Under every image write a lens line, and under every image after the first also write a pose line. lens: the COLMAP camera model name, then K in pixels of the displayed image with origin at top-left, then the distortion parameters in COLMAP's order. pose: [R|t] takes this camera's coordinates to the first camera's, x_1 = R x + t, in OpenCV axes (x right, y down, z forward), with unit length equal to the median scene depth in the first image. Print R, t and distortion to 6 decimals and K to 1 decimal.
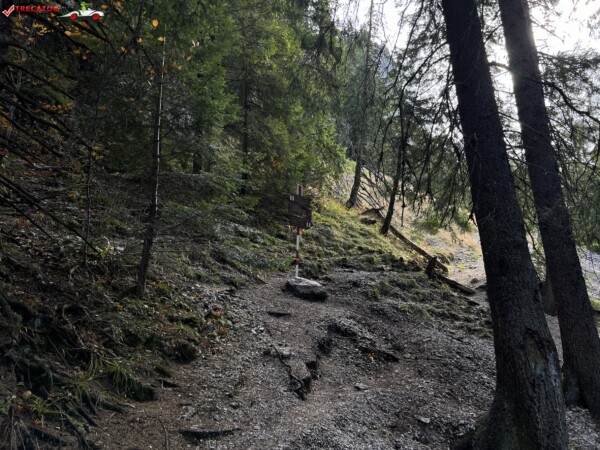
lens RADIAL K [[455.3, 0, 300.0], [0, 455.3, 226.8], [0, 0, 1]] dist [0.011712, 0.003768]
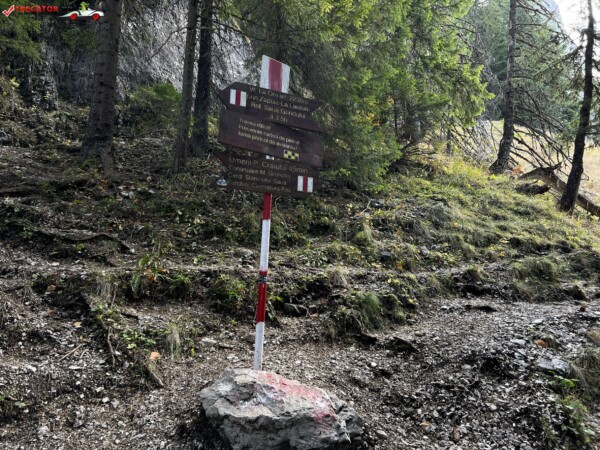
lens RADIAL K [[455.3, 0, 302.4], [0, 455.3, 226.2], [0, 0, 1]] dist [0.011712, 0.003768]
pose [[0.945508, -0.067043, -0.318622, 0.074480], [0.069428, 0.997579, -0.003882, 0.017351], [0.318111, -0.018451, 0.947874, 0.478064]]
